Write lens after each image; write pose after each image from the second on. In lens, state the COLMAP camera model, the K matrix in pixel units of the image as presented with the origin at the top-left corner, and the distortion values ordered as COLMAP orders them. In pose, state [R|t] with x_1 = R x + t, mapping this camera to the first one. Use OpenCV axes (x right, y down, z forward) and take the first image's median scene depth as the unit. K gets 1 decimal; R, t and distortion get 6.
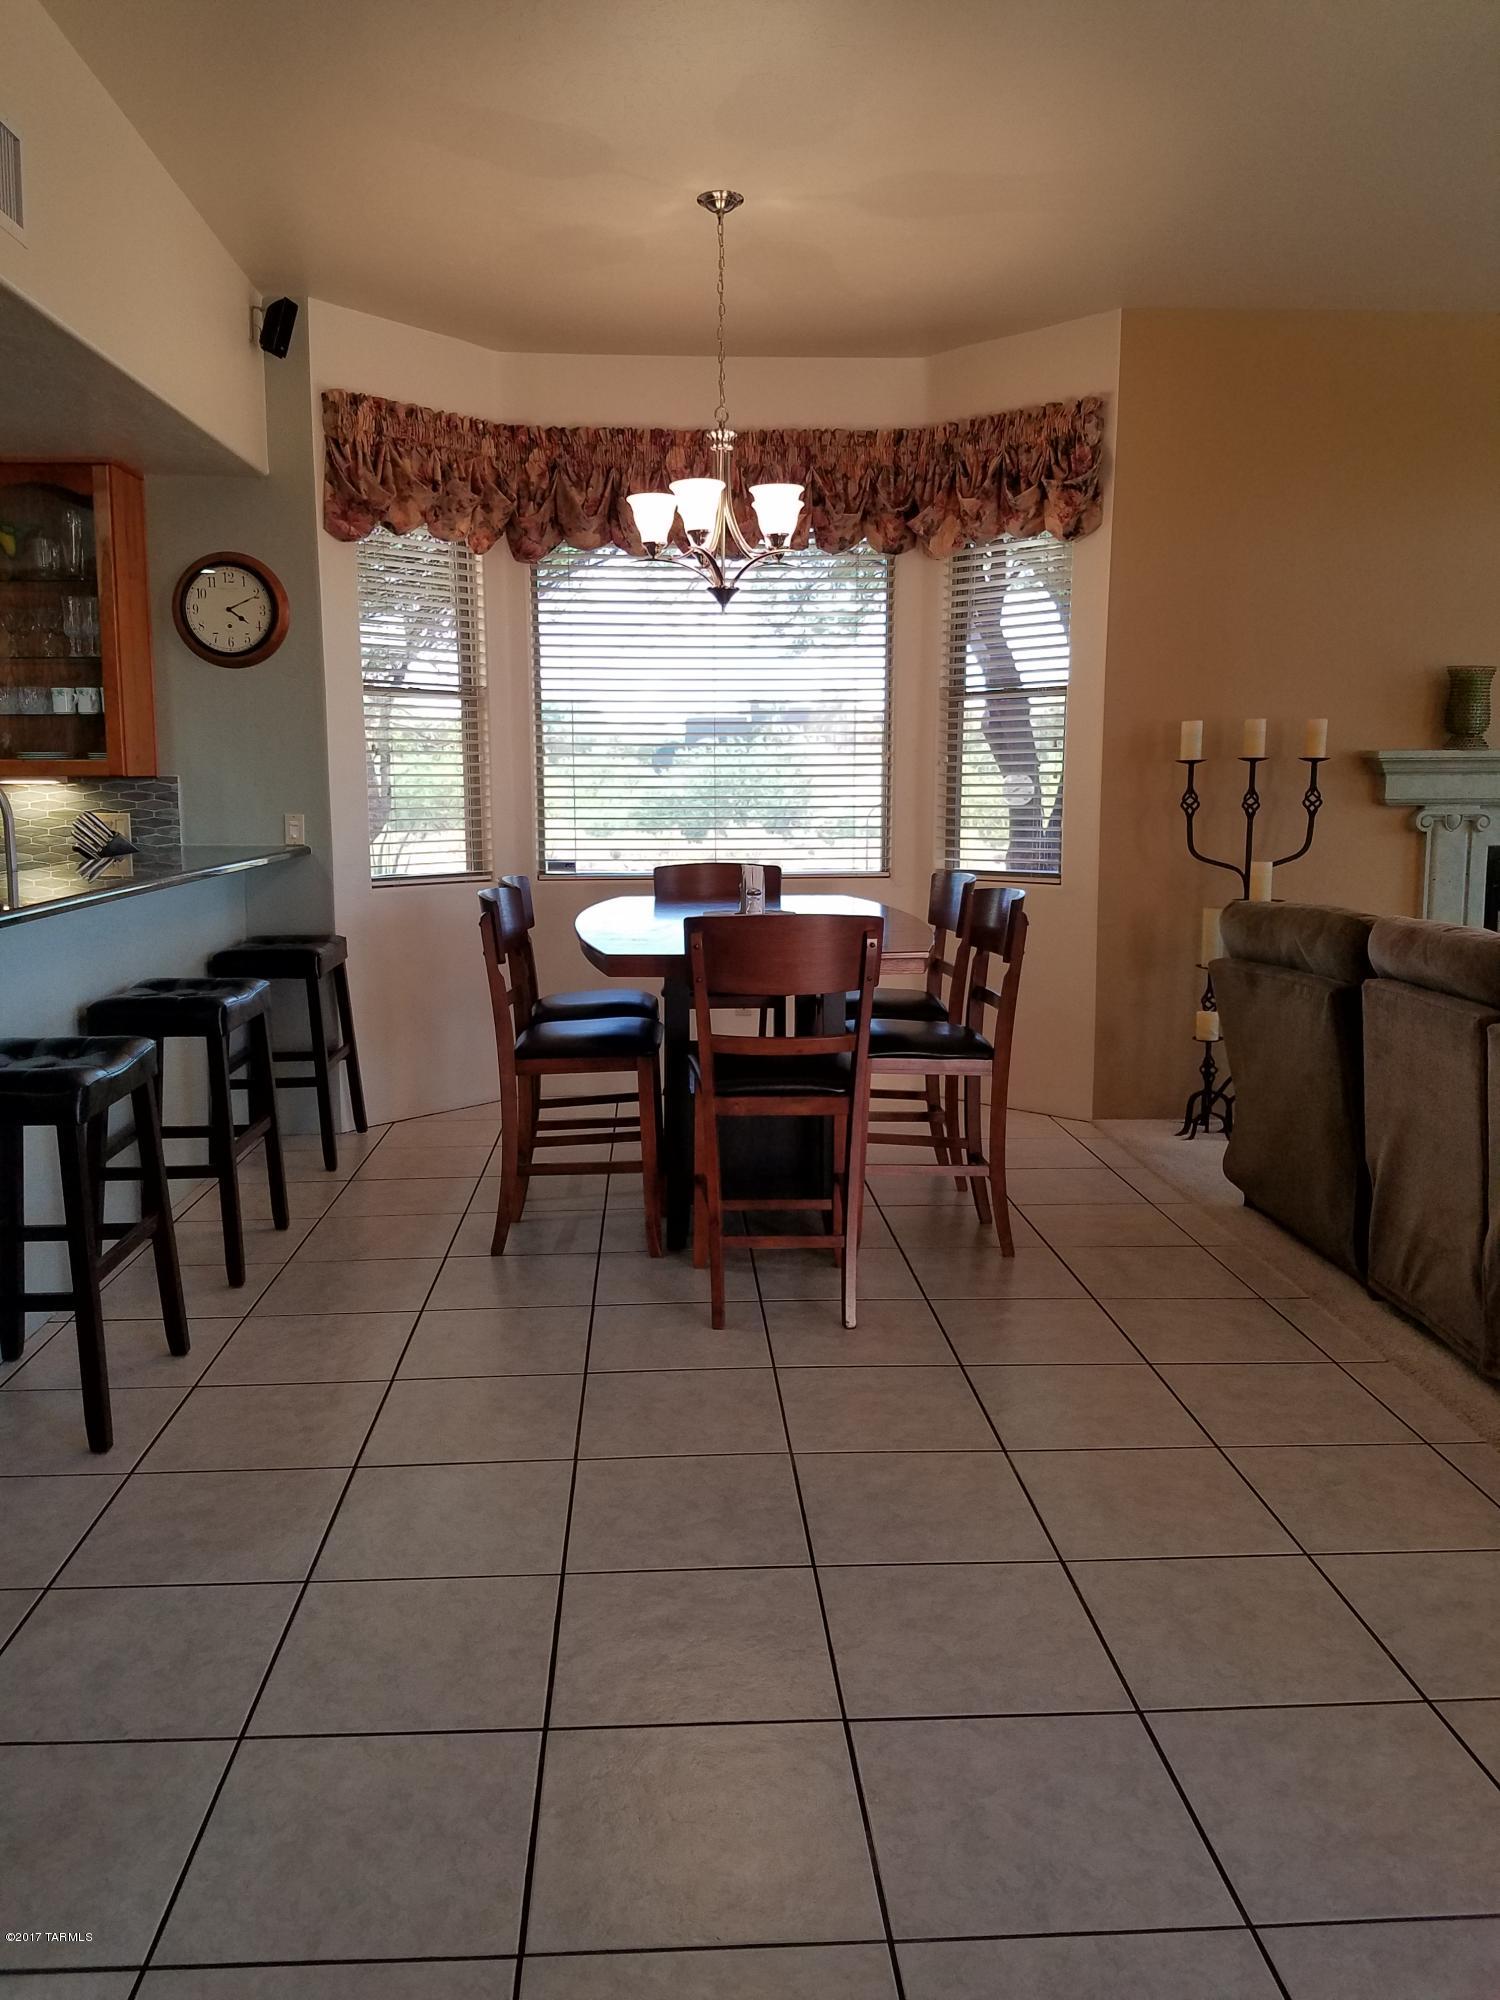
lens RADIAL K [[1495.0, 0, 710.3], [0, 1495.0, 992.8], [0, 0, 1]] dist [0.243821, -0.368018]
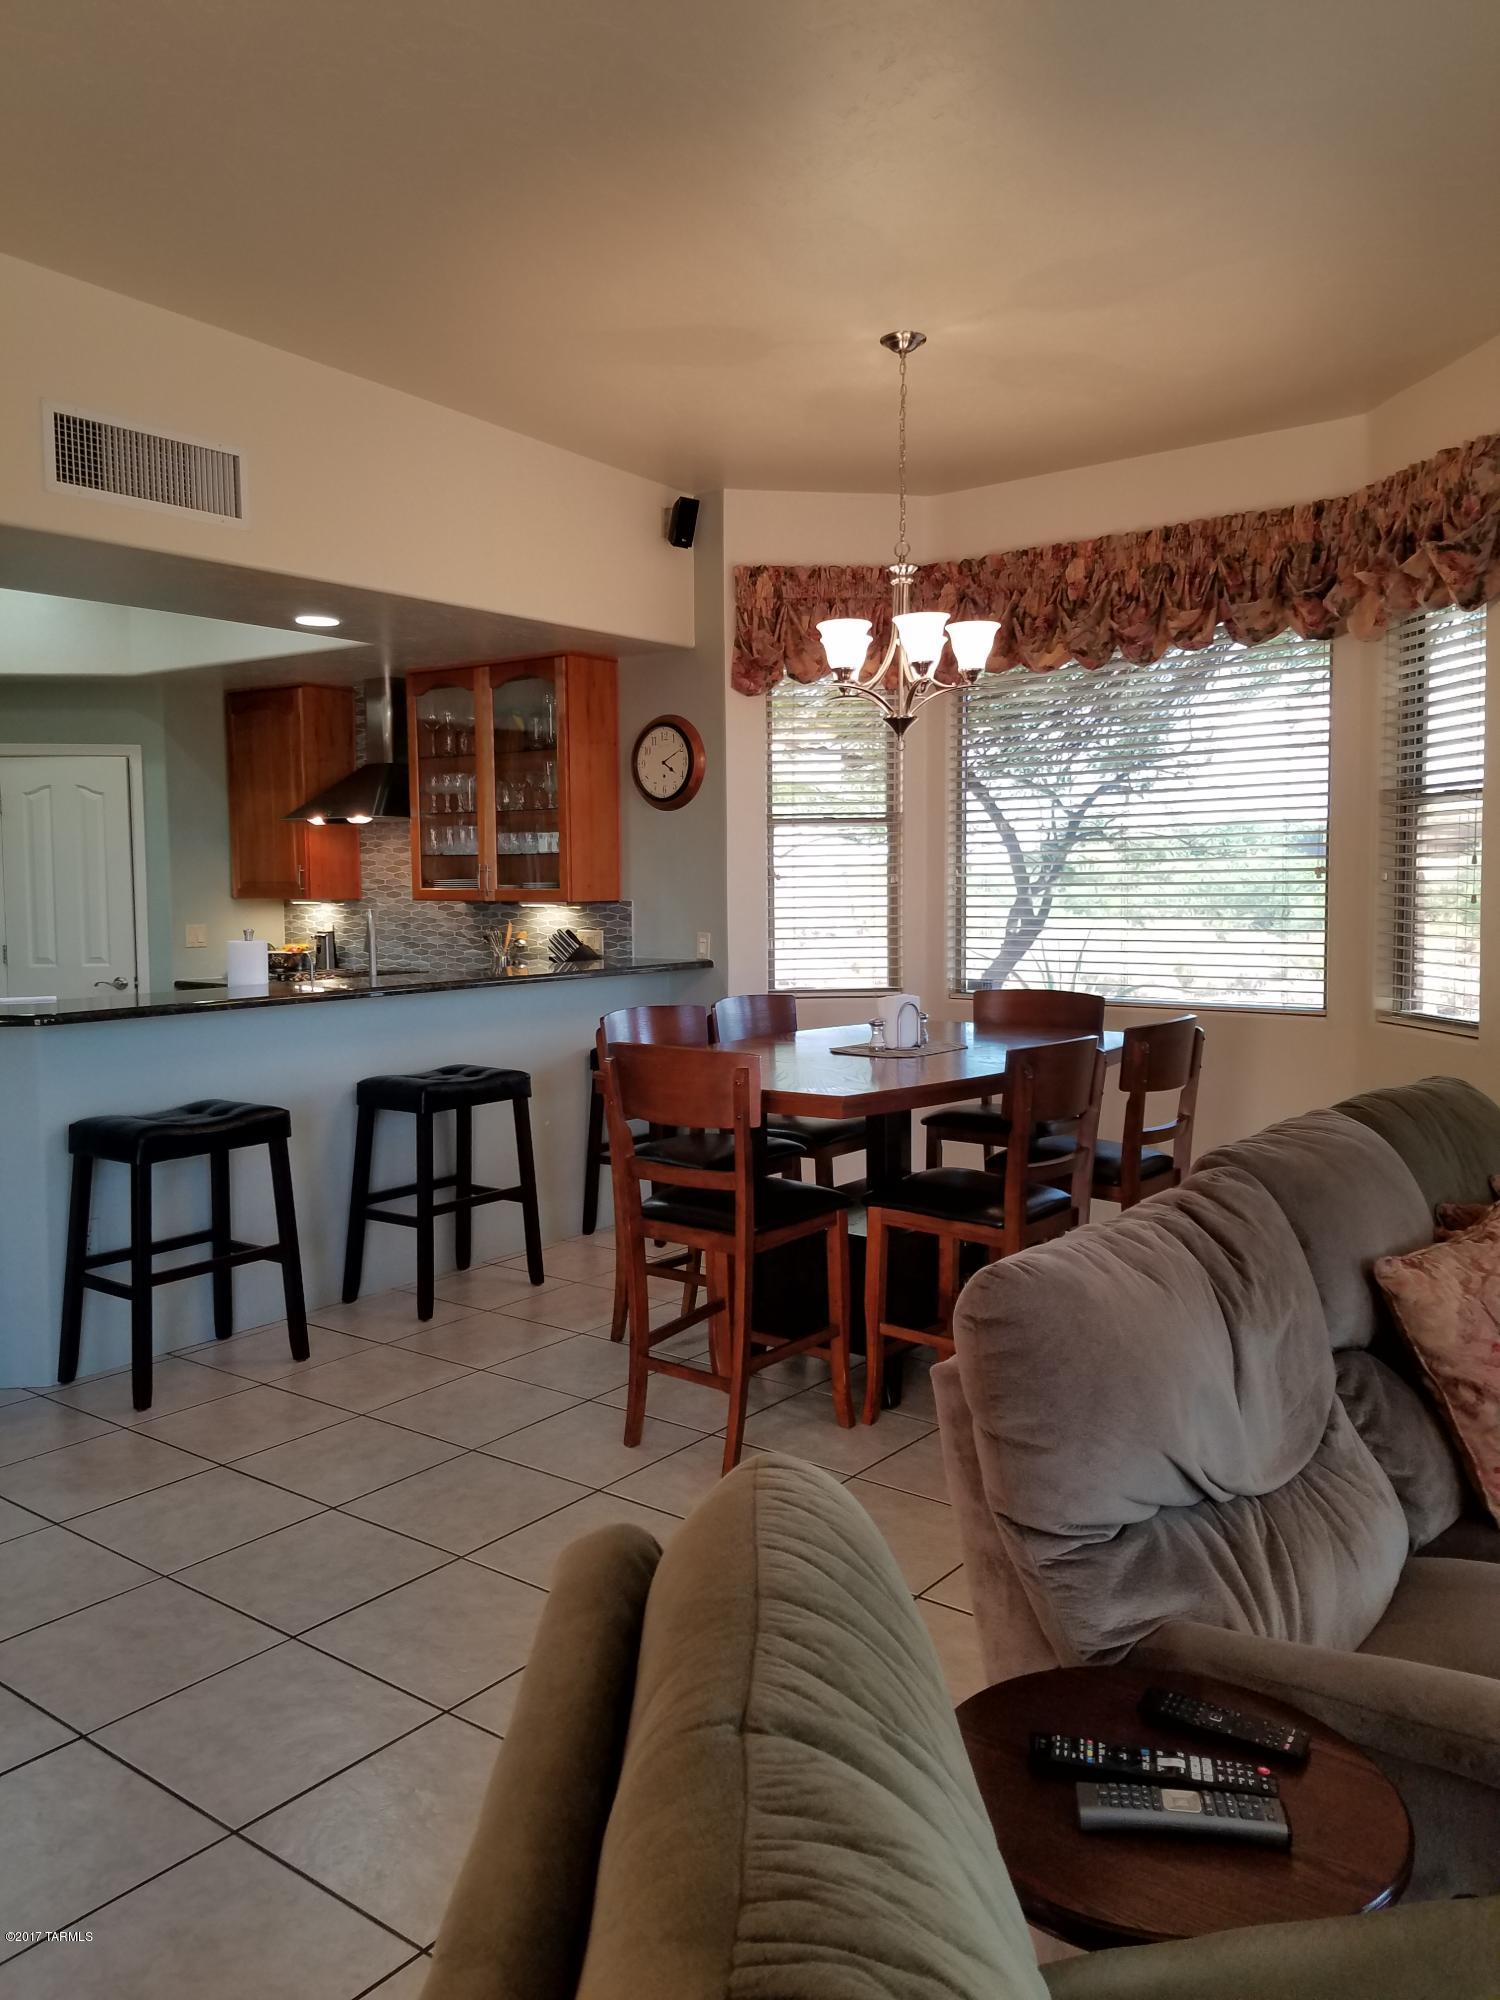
lens RADIAL K [[1517.7, 0, 750.0], [0, 1517.7, 1000.0], [0, 0, 1]] dist [0.289822, -0.575818]
pose [[0.749134, 0.051280, -0.660431, 0.523000], [-0.089044, 0.995746, -0.023687, -0.043353], [0.656406, 0.076552, 0.750513, 0.167707]]
